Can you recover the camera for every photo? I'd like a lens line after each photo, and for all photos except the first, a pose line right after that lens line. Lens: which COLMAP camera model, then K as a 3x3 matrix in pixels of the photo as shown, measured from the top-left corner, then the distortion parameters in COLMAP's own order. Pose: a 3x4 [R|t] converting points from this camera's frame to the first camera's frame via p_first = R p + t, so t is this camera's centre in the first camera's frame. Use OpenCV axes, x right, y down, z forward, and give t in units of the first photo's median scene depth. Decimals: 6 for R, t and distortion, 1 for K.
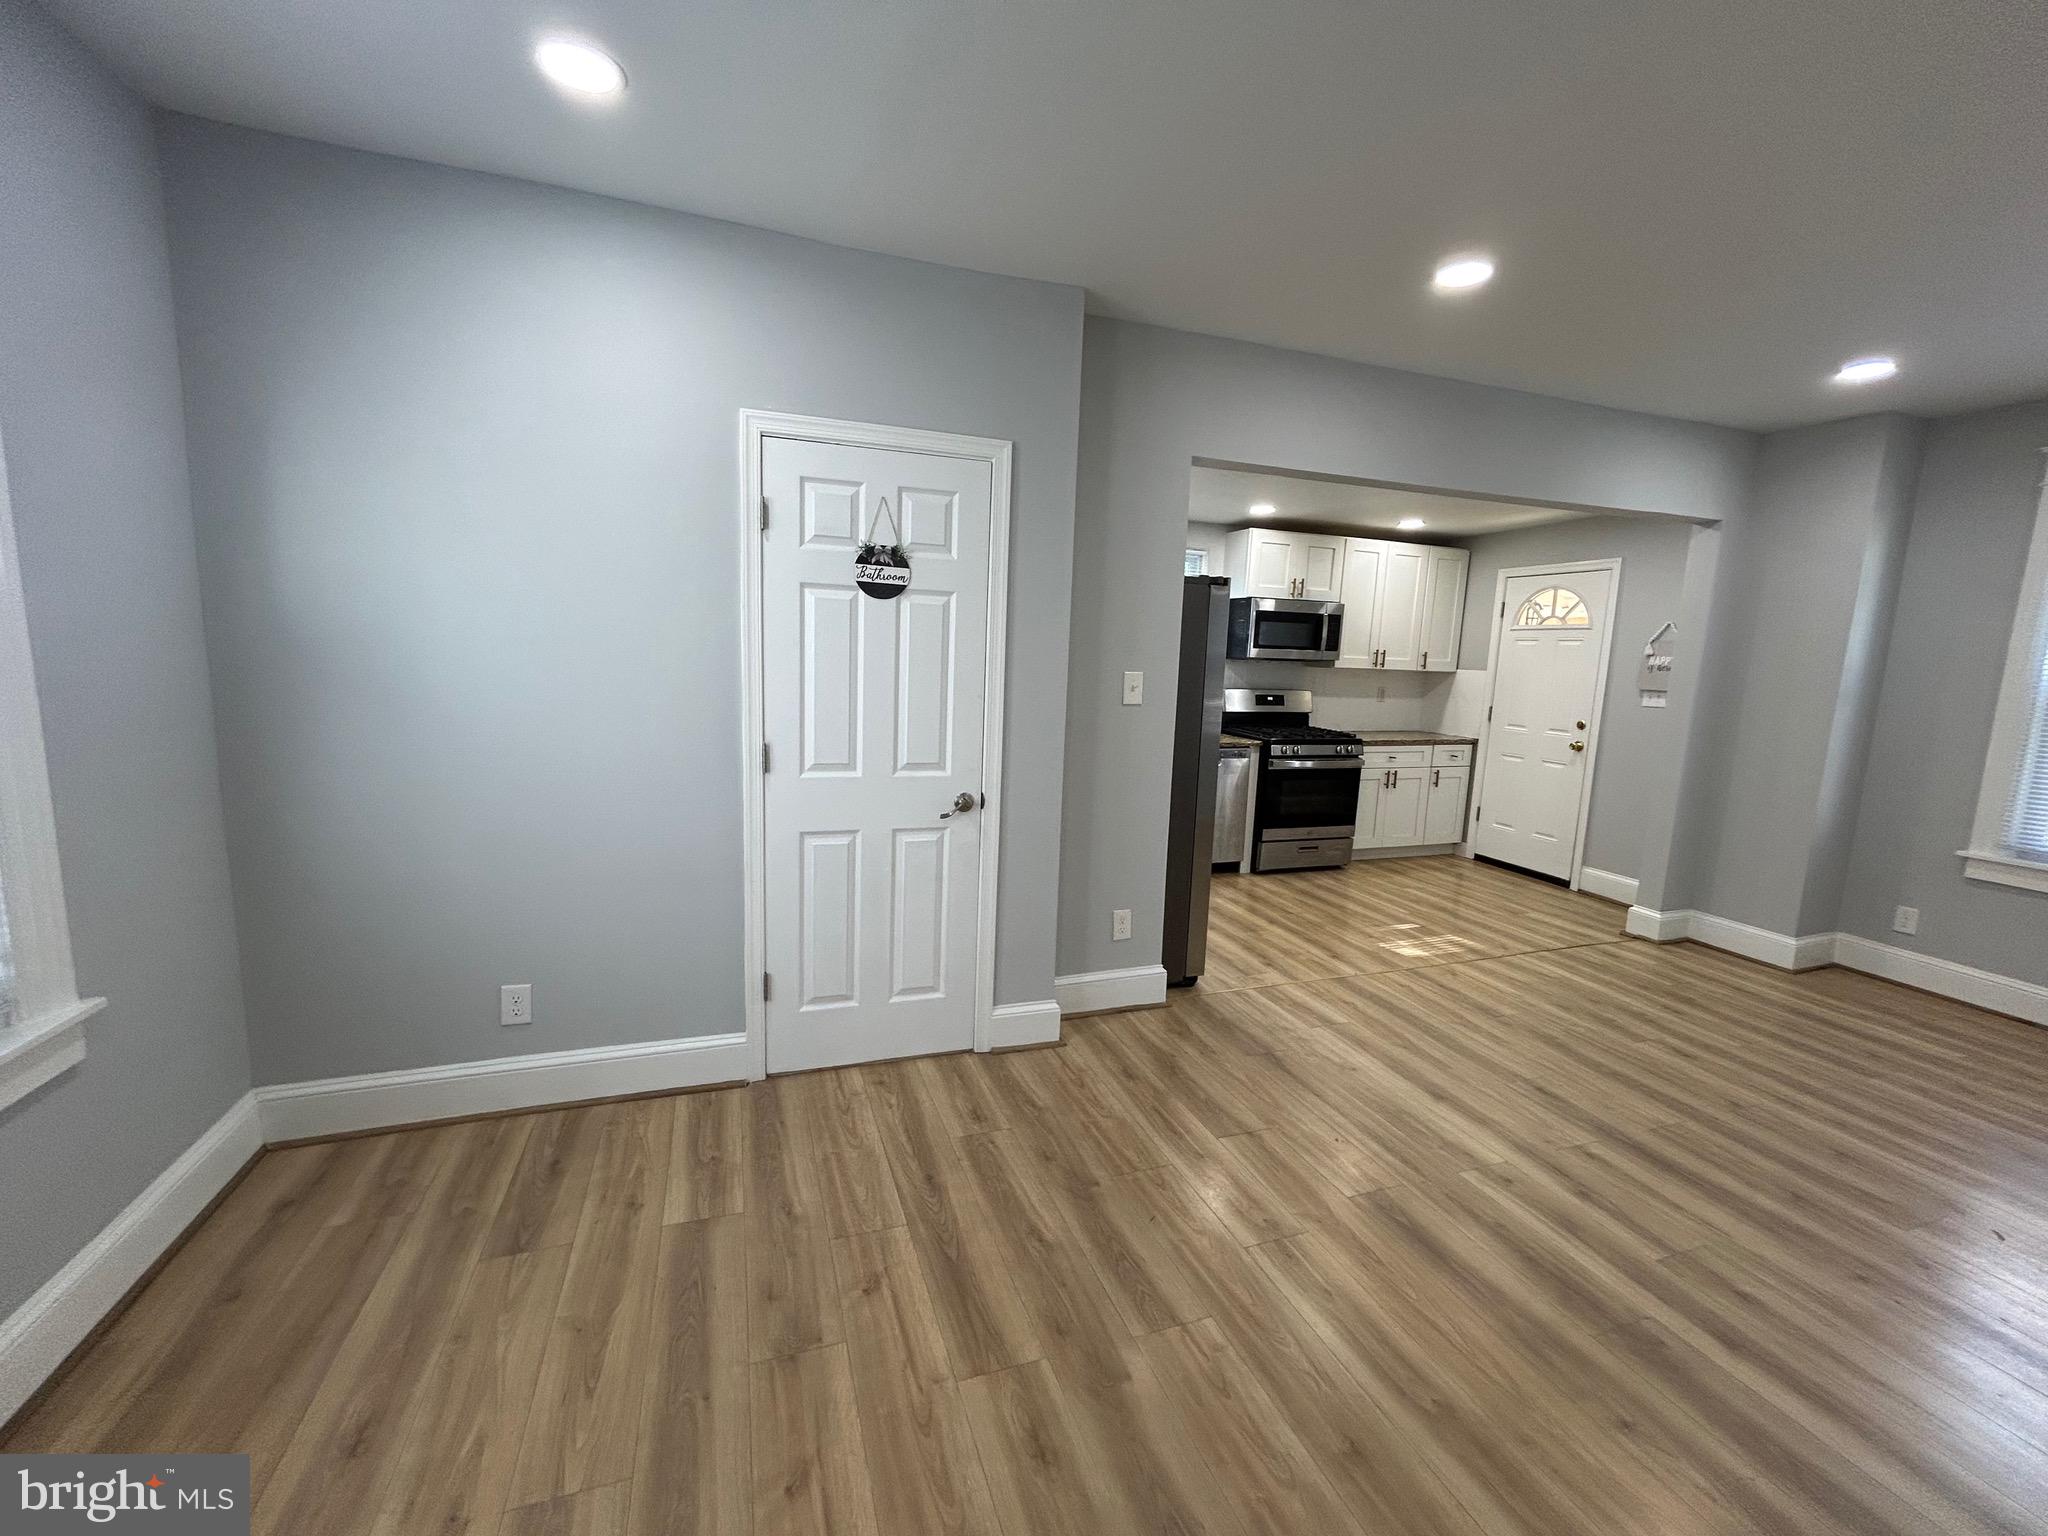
lens RADIAL K [[825.8, 0, 1016.6], [0, 825.8, 763.3], [0, 0, 1]] dist [-0.003189, 0.000234]
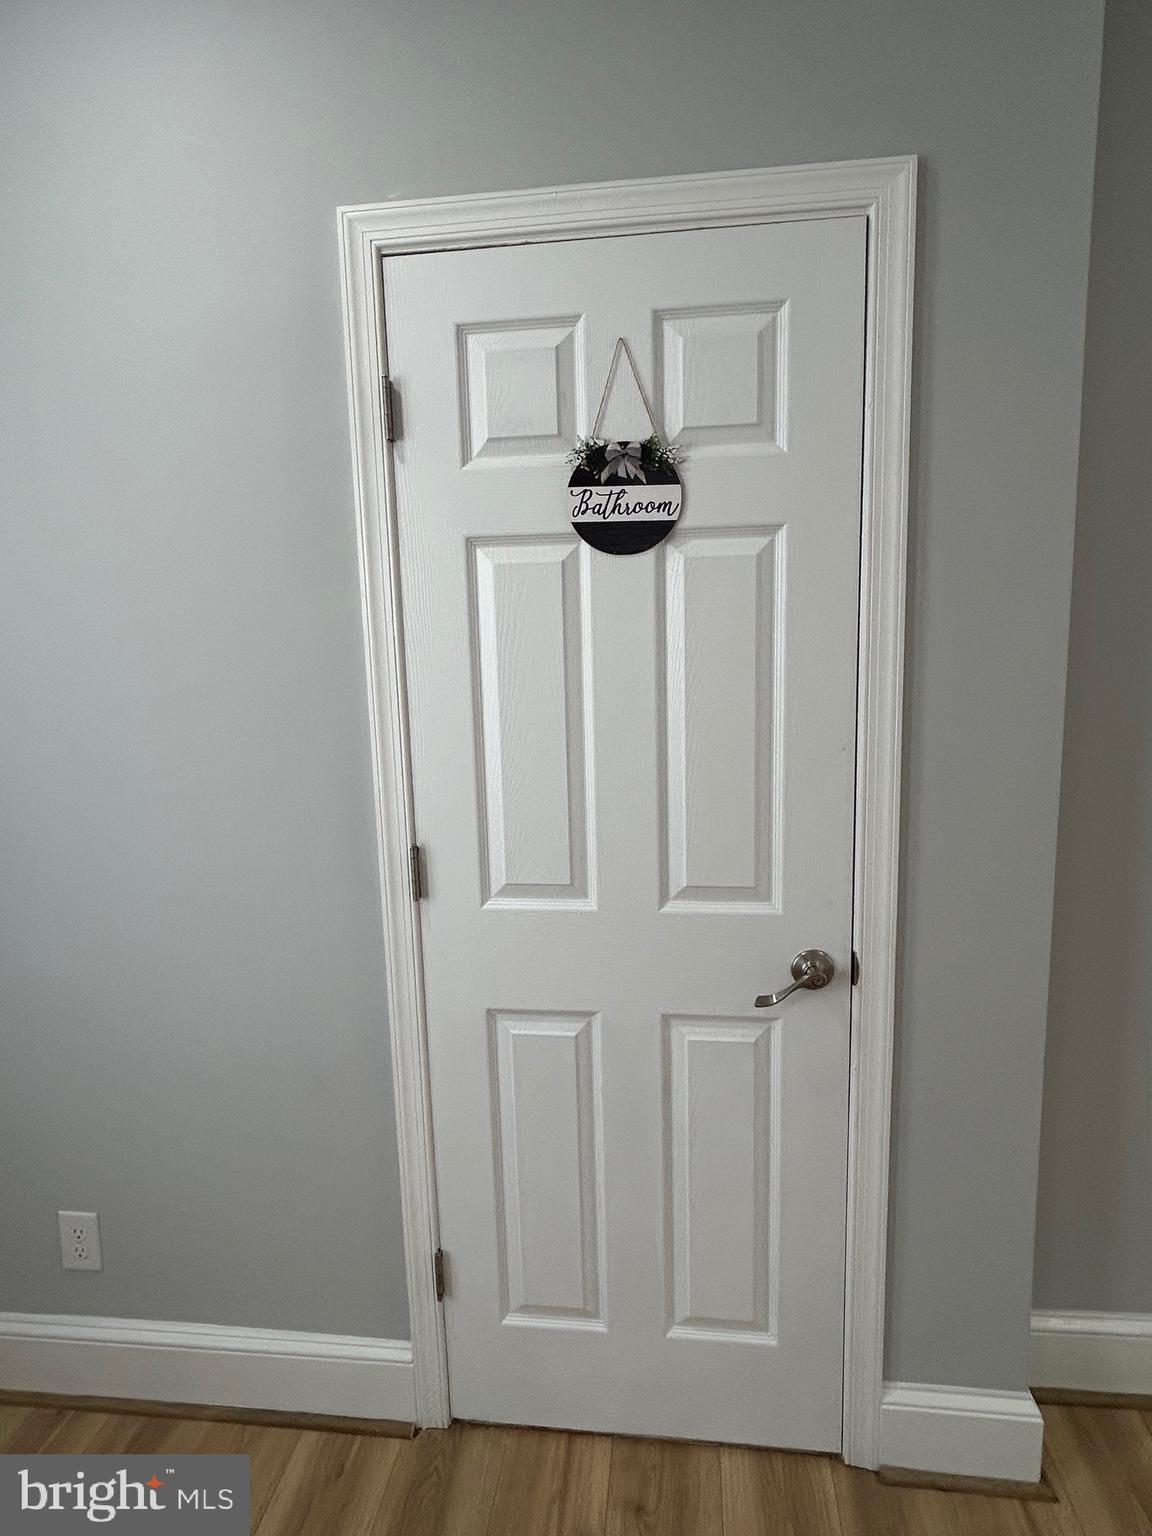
lens RADIAL K [[899.9, 0, 575.4], [0, 899.9, 762.9], [0, 0, 1]] dist [-0.002307, 0.000500]
pose [[0.896808, 0.006826, -0.442366, 0.038002], [0.002019, 0.999807, 0.019519, -0.073928], [0.442414, -0.018398, 0.896622, 0.434126]]
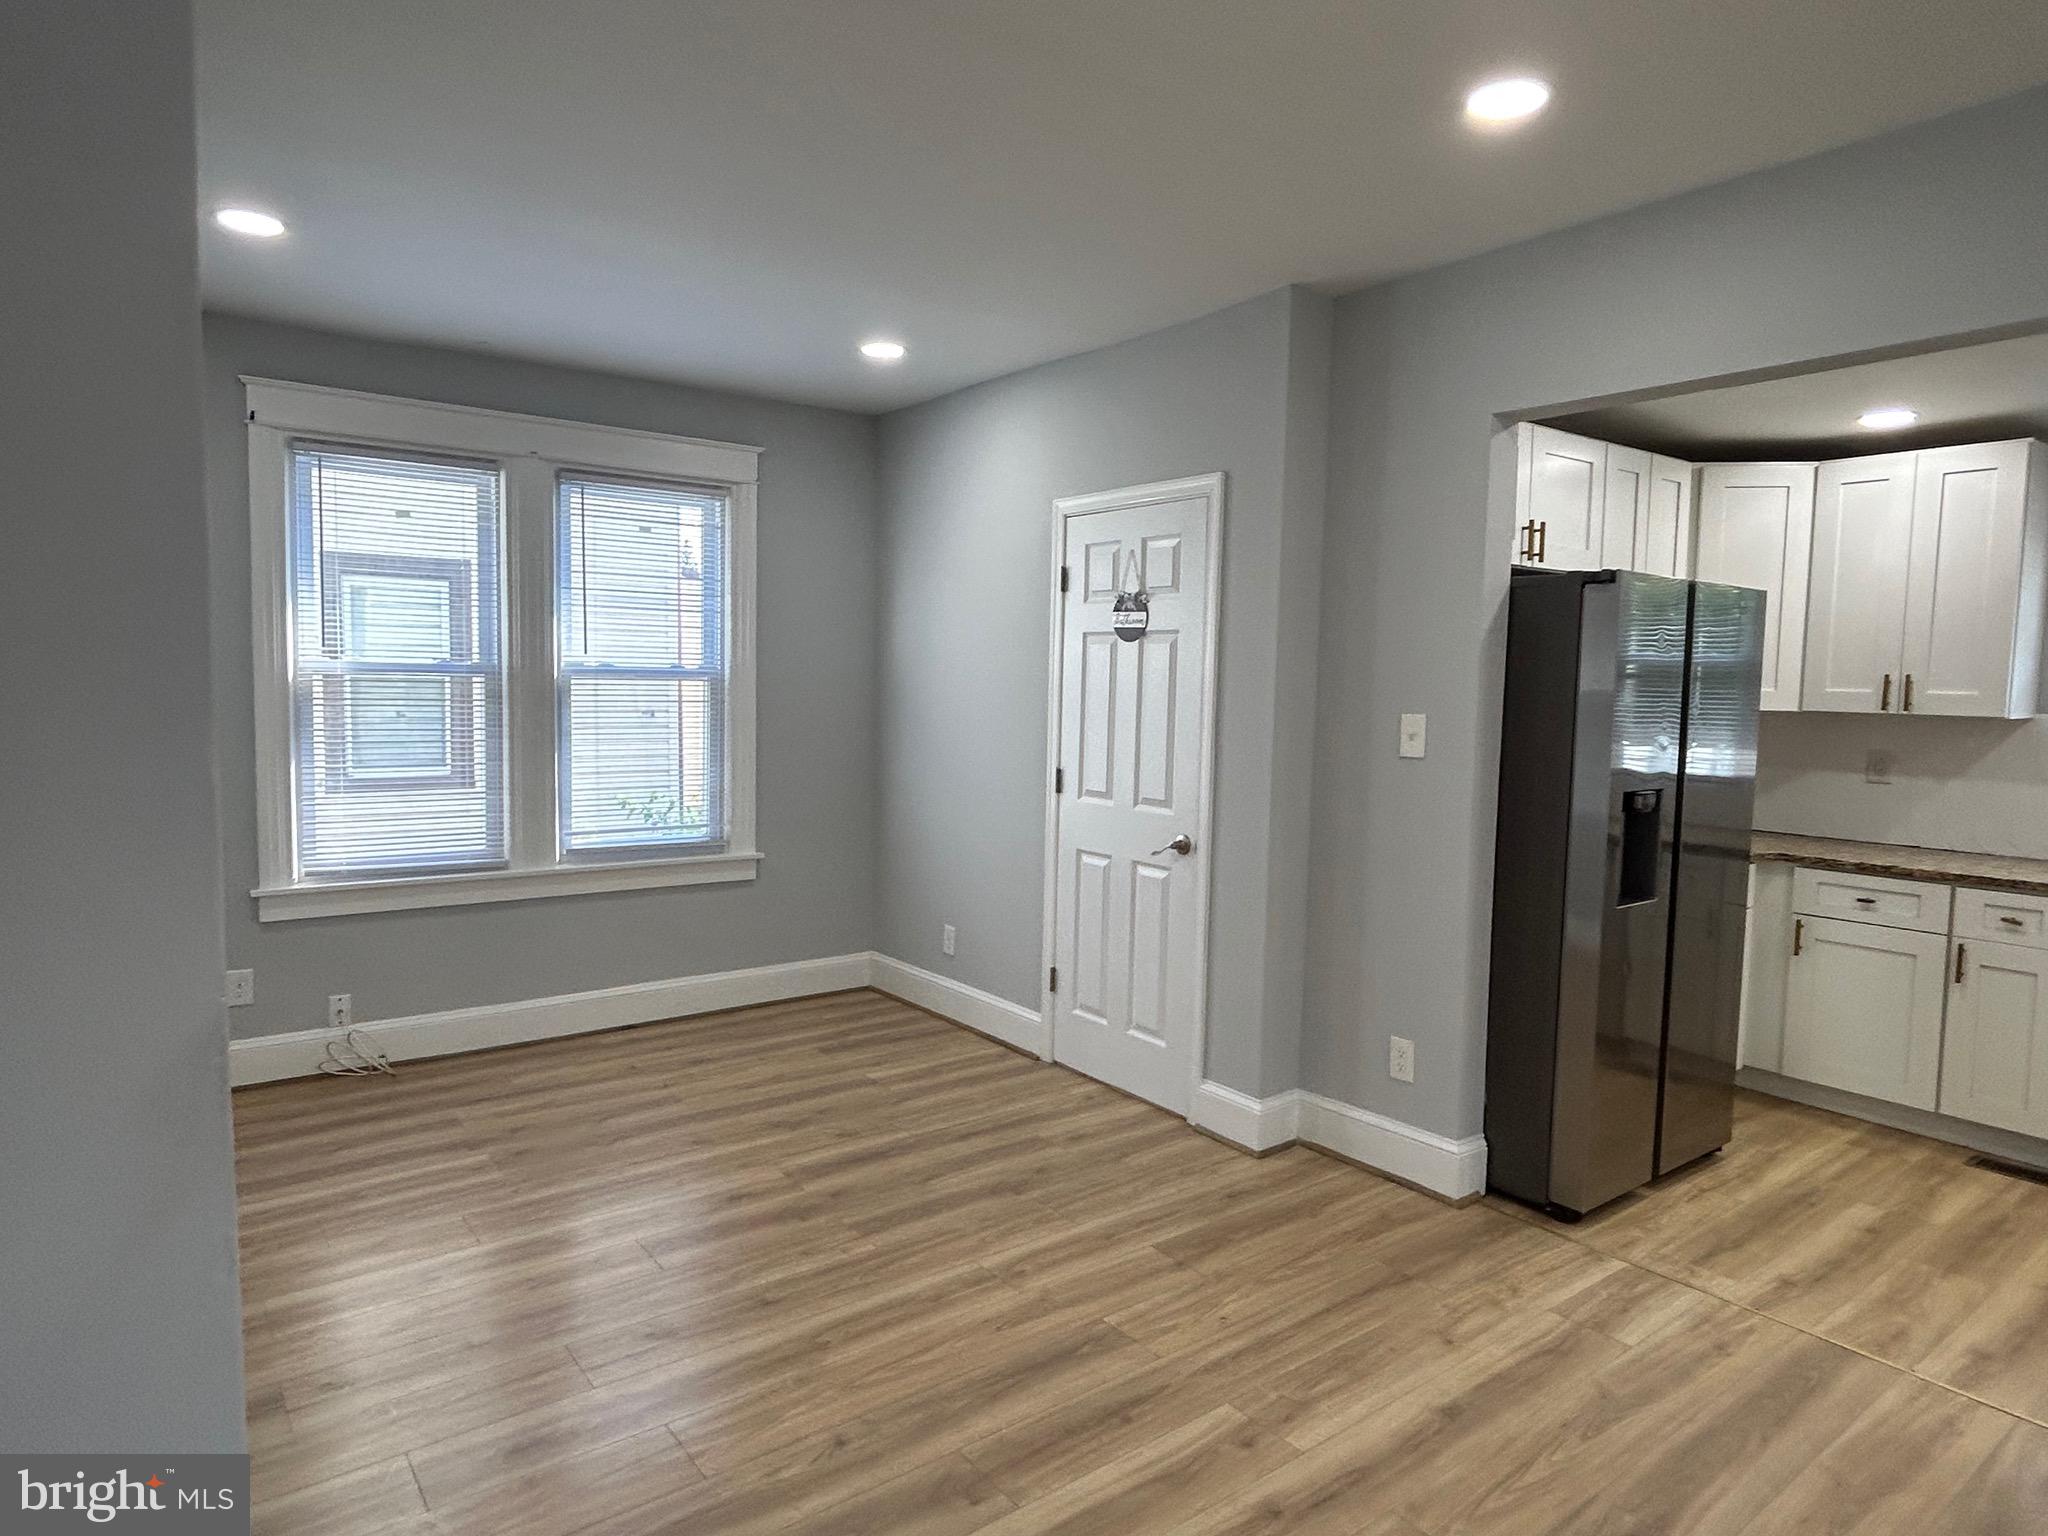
lens RADIAL K [[1199.9, 0, 995.9], [0, 1199.9, 765.9], [0, 0, 1]] dist [-0.002307, 0.000500]
pose [[0.297492, 0.039445, -0.953909, 1.089851], [-0.140141, 0.990128, -0.002763, -0.008435], [0.944383, 0.134503, 0.300083, 0.328381]]
